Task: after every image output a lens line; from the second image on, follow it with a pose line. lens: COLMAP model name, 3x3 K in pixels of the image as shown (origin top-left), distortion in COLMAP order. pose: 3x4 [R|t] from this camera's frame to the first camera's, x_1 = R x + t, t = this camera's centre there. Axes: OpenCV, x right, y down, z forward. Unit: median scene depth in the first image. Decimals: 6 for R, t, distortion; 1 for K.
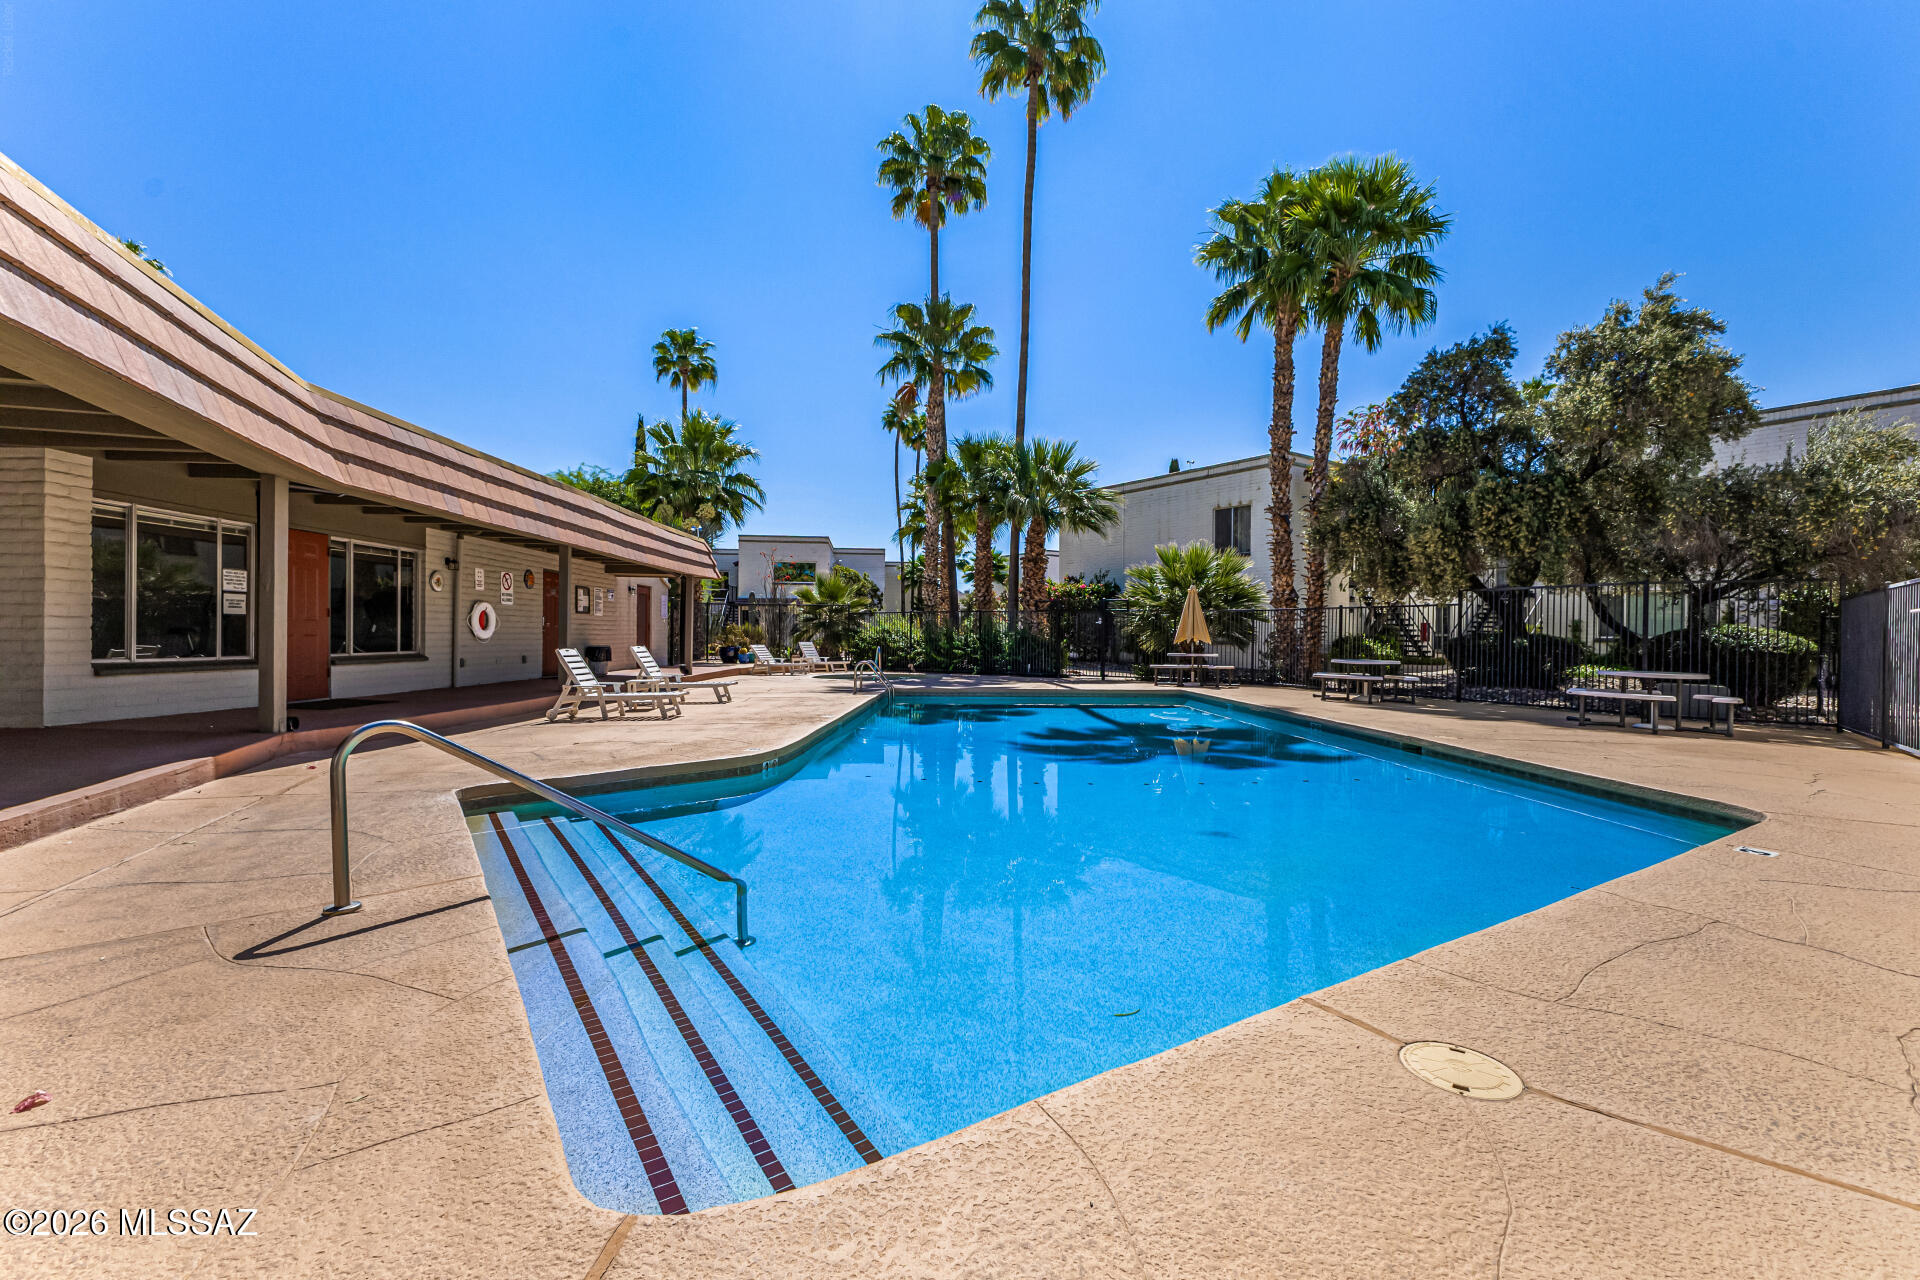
lens RADIAL K [[828.1, 0, 958.4], [0, 828.1, 633.2], [0, 0, 1]] dist [0.013108, -0.002644]
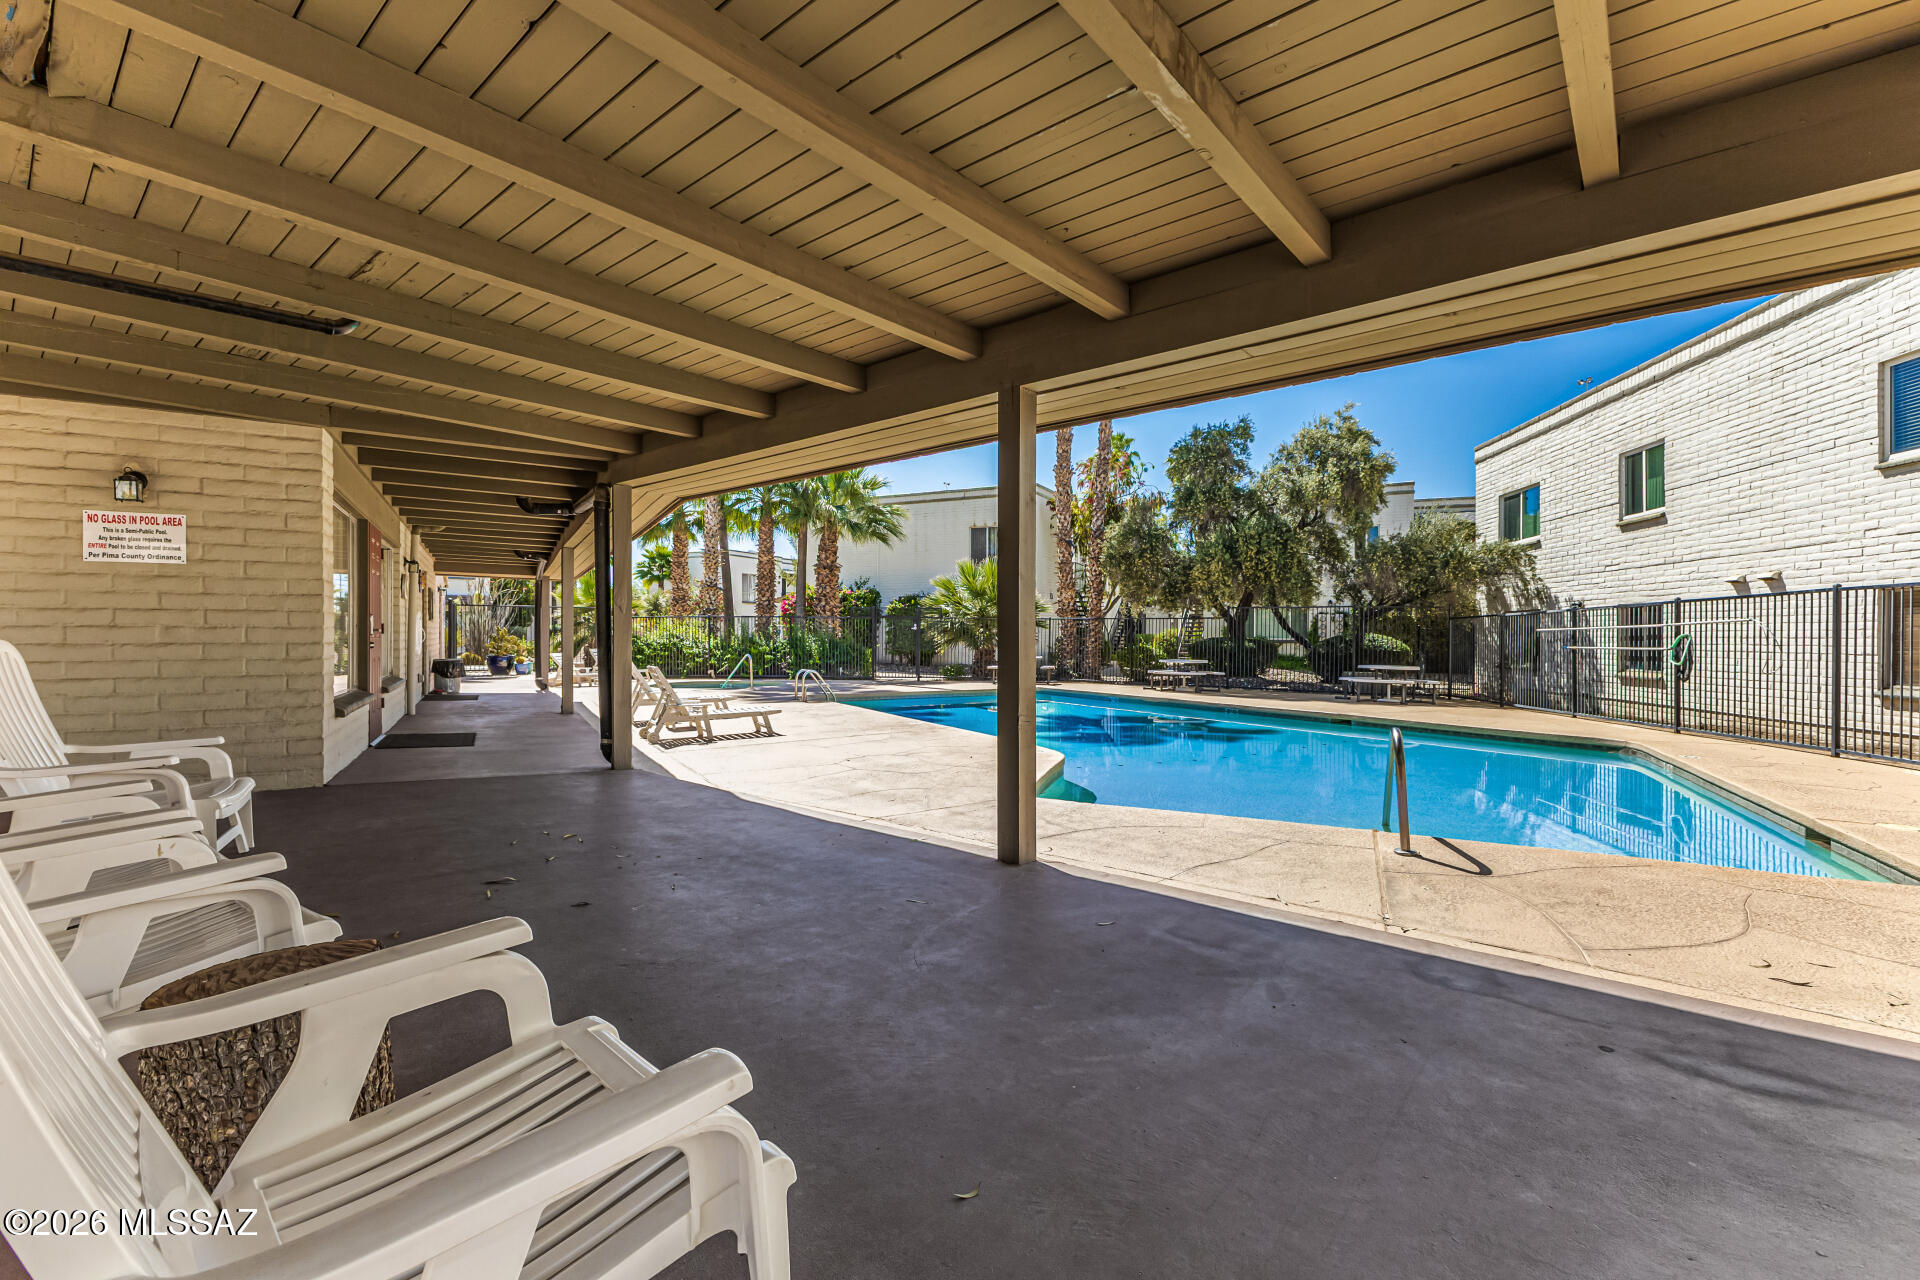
lens RADIAL K [[828.1, 0, 959.5], [0, 828.1, 636.3], [0, 0, 1]] dist [0.013108, -0.002644]
pose [[0.876969, -0.004446, 0.480526, -0.290191], [0.001238, 0.999975, 0.006992, -0.009769], [-0.480545, -0.005537, 0.876952, 0.009295]]
